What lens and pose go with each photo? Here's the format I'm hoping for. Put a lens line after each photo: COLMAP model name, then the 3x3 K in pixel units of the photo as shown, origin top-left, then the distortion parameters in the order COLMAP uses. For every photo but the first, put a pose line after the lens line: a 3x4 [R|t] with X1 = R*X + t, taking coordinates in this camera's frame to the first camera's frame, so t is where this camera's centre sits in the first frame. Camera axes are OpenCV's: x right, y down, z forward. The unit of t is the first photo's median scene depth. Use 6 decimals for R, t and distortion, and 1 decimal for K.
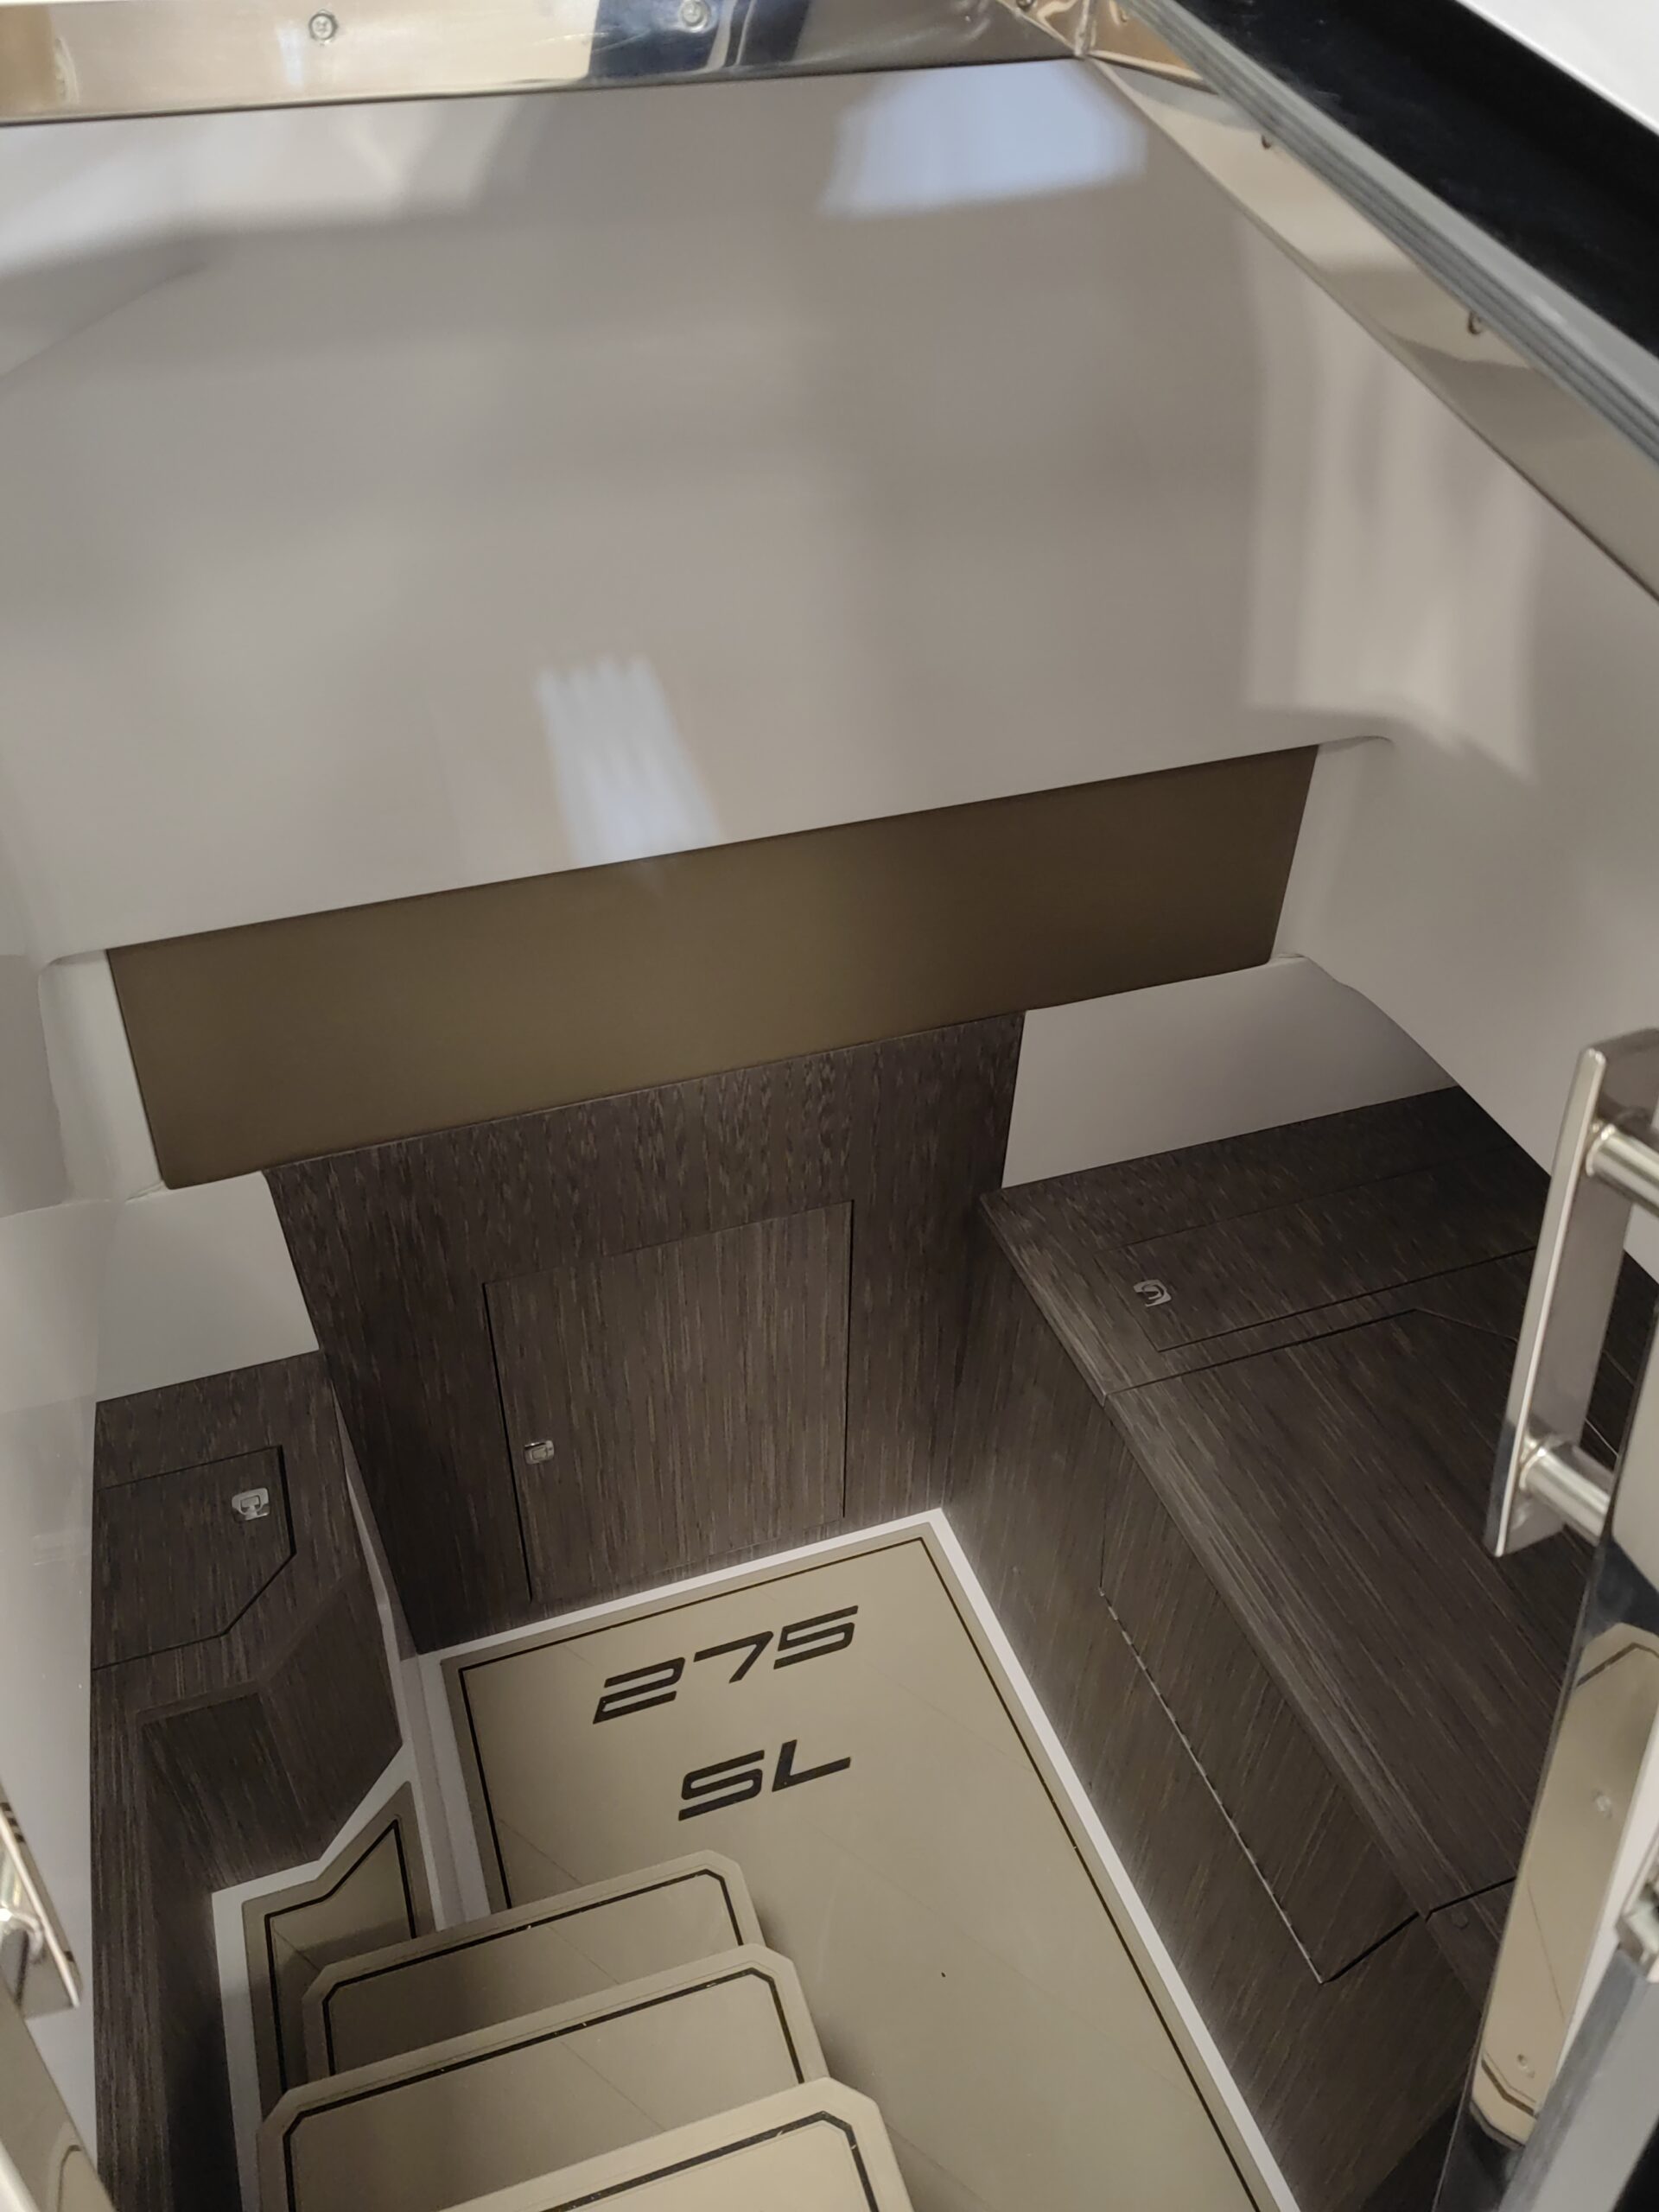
lens RADIAL K [[1746.1, 0, 820.1], [0, 1746.1, 1116.3], [0, 0, 1]] dist [0.028621, -0.050539]
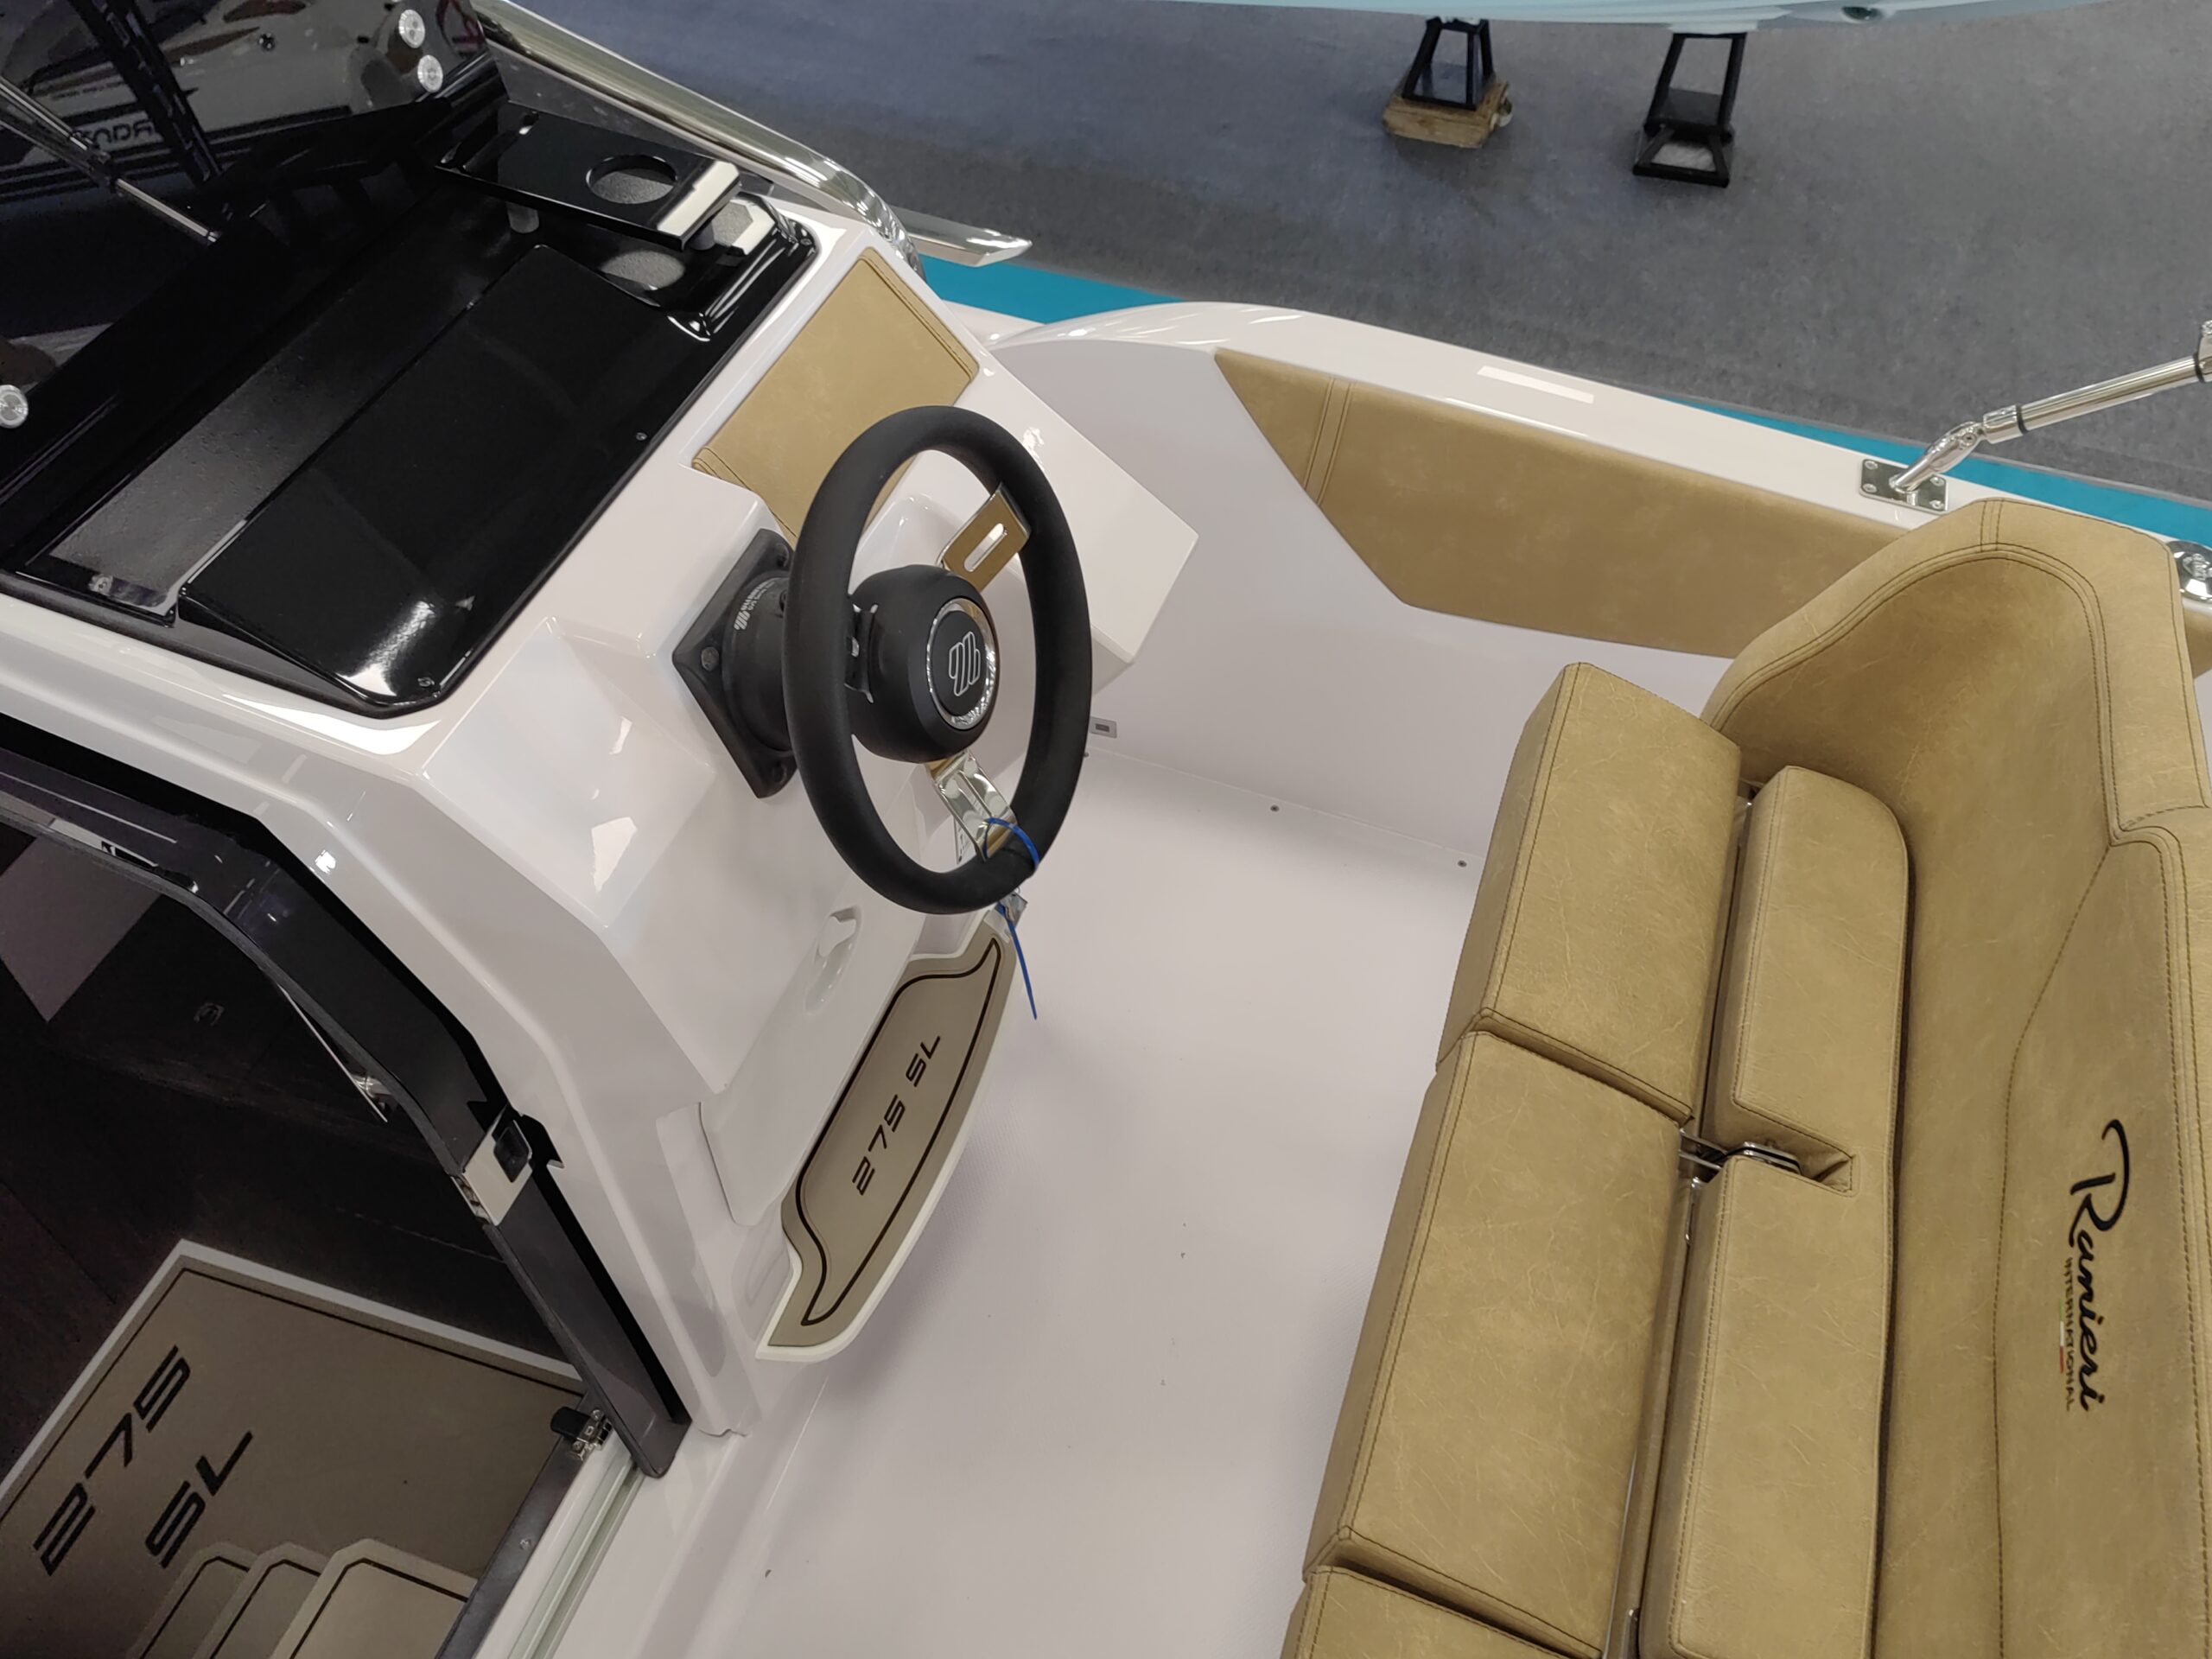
lens RADIAL K [[1746.1, 0, 1106.0], [0, 1746.1, 829.5], [0, 0, 1]] dist [0.028621, -0.050539]
pose [[0.608498, -0.601086, 0.518099, -0.000813], [0.498880, 0.797491, 0.339304, -0.127886], [-0.617130, 0.052004, 0.785141, -0.492826]]
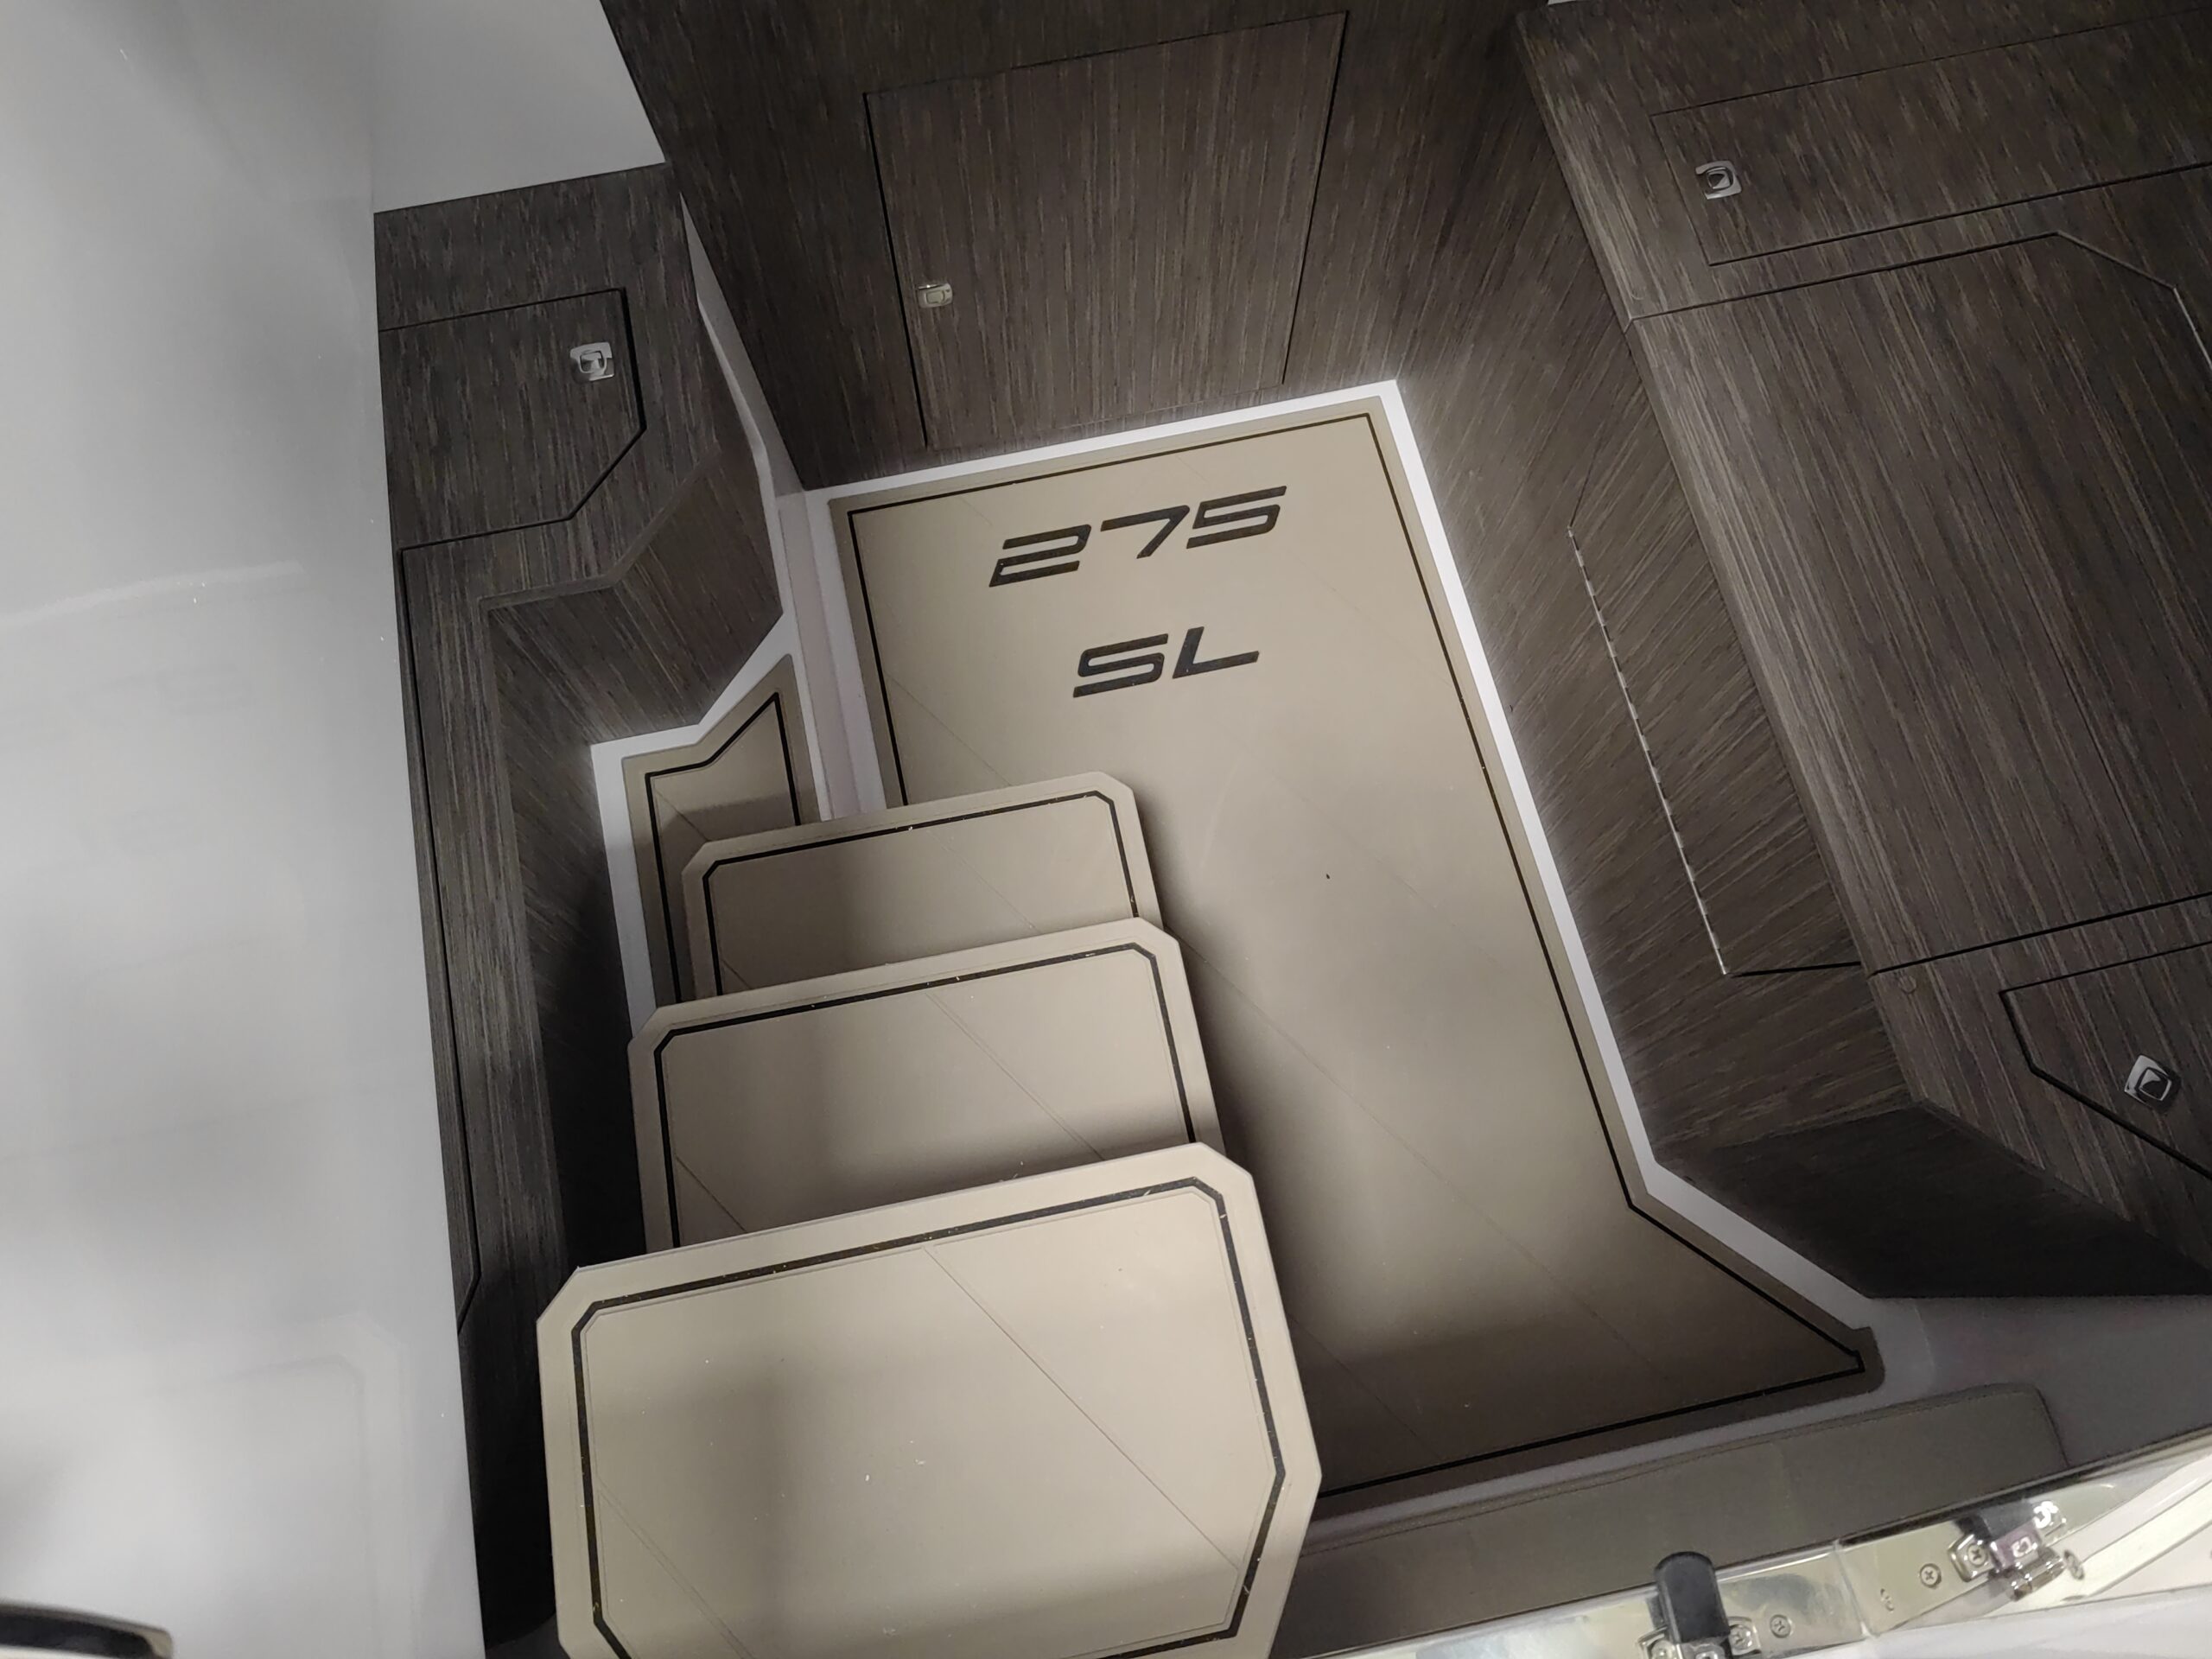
lens RADIAL K [[1746.1, 0, 1106.0], [0, 1746.1, 829.5], [0, 0, 1]] dist [0.028621, -0.050539]
pose [[0.993096, 0.108473, -0.044644, -0.013756], [-0.068501, 0.845257, 0.529951, -0.049817], [0.095221, -0.523234, 0.846852, 0.171463]]
